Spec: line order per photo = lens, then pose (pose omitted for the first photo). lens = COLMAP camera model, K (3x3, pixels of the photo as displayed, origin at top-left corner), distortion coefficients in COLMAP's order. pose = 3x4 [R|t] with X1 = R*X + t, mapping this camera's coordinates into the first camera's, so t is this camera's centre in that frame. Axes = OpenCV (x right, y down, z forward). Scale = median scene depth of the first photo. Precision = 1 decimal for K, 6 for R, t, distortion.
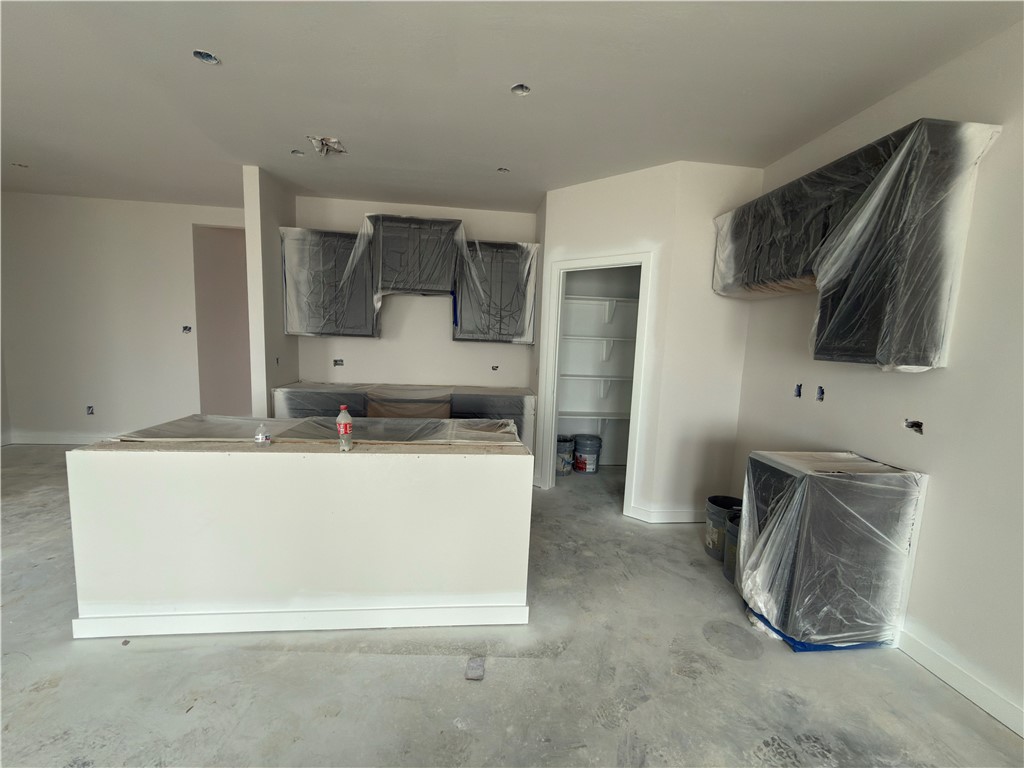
lens RADIAL K [[407.0, 0, 513.2], [0, 407.0, 385.3], [0, 0, 1]] dist [0.001216, 0.000008]
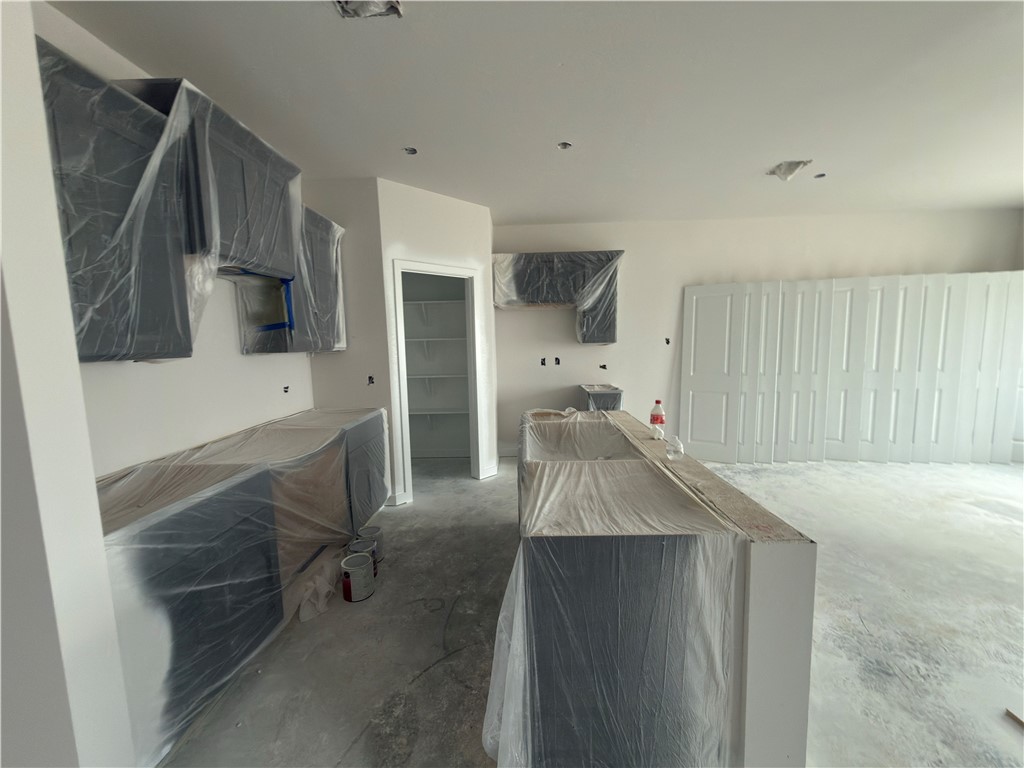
lens RADIAL K [[407.0, 0, 513.2], [0, 407.0, 385.3], [0, 0, 1]] dist [0.001216, 0.000008]
pose [[0.125416, -0.148744, 0.980890, -0.940561], [0.143677, 0.980997, 0.130390, -0.117551], [-0.981645, 0.124579, 0.144404, 0.727362]]
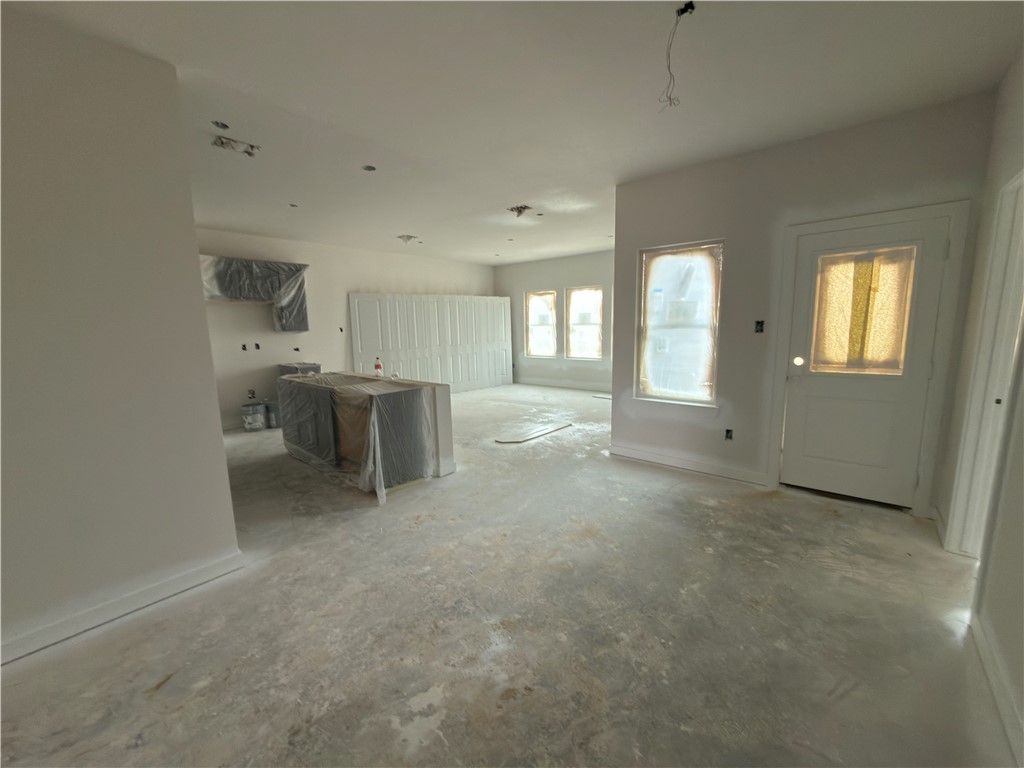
lens RADIAL K [[407.0, 0, 513.2], [0, 407.0, 385.3], [0, 0, 1]] dist [0.001216, 0.000008]
pose [[-0.693168, -0.133539, 0.708298, -1.580739], [0.079073, 0.962667, 0.258881, -0.203985], [-0.716425, 0.235455, -0.656731, 1.202141]]
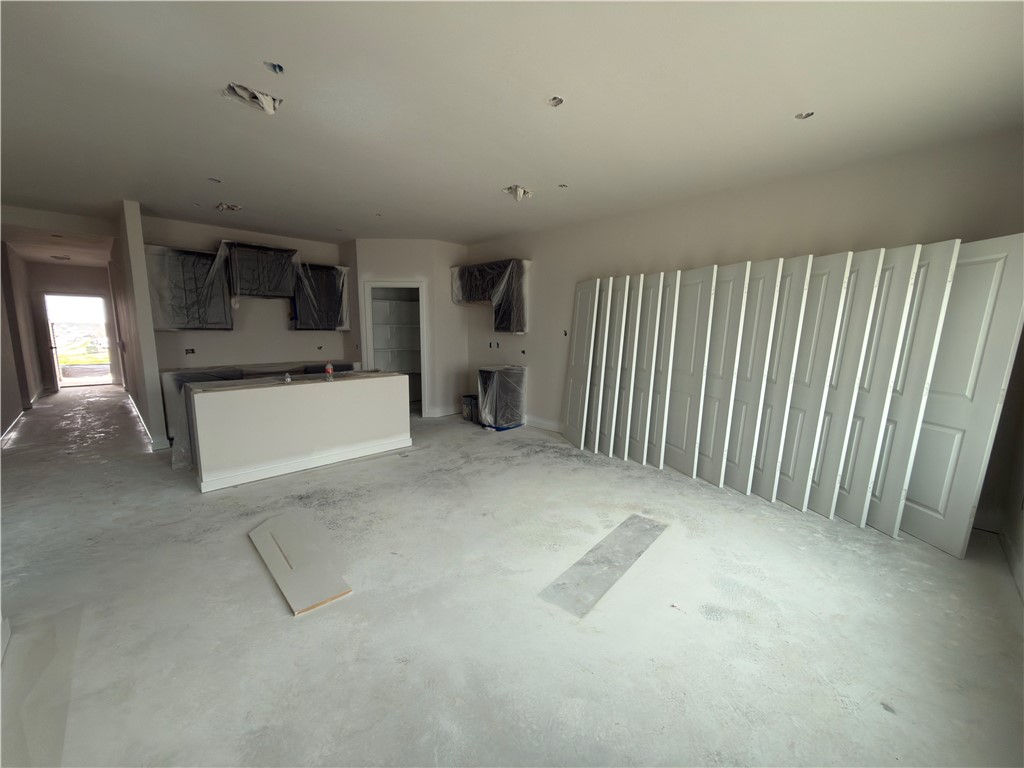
lens RADIAL K [[407.0, 0, 513.2], [0, 407.0, 385.3], [0, 0, 1]] dist [0.001216, 0.000008]
pose [[0.769283, -0.123716, 0.626815, -0.622326], [0.096874, 0.992317, 0.076962, 0.064469], [-0.631521, 0.001517, 0.775358, -0.807810]]
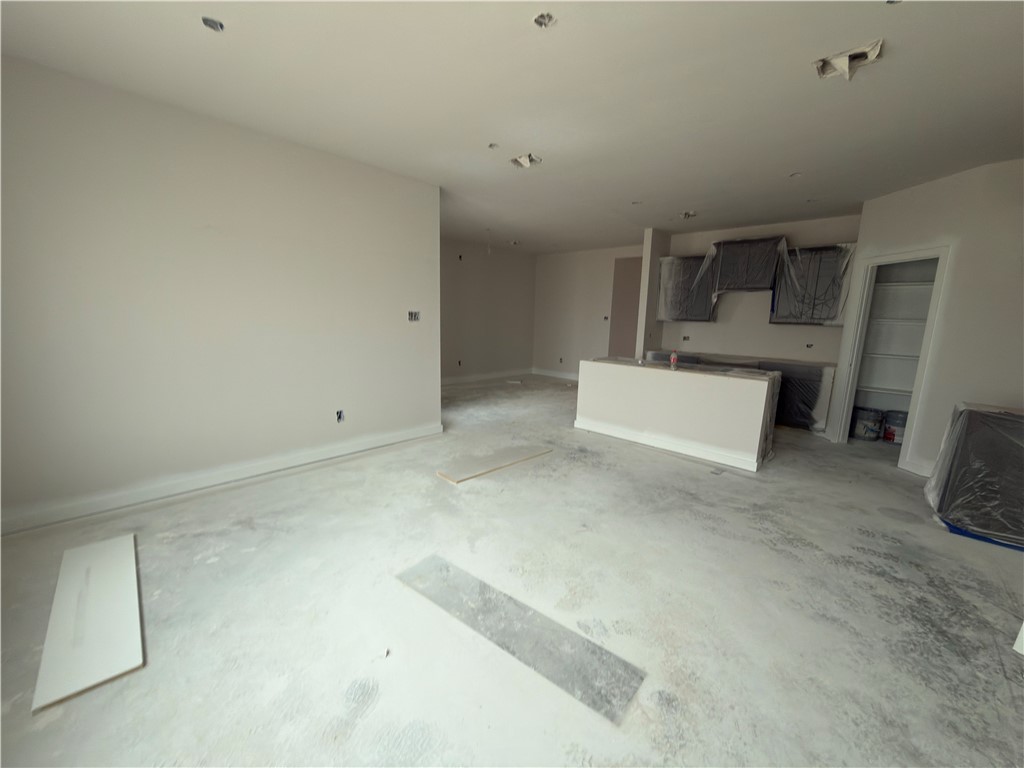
lens RADIAL K [[407.0, 0, 513.2], [0, 407.0, 385.3], [0, 0, 1]] dist [0.001216, 0.000008]
pose [[0.659031, 0.107786, -0.744352, 0.415726], [-0.087322, 0.993950, 0.066616, 0.102031], [0.747030, 0.021097, 0.664456, -0.695505]]
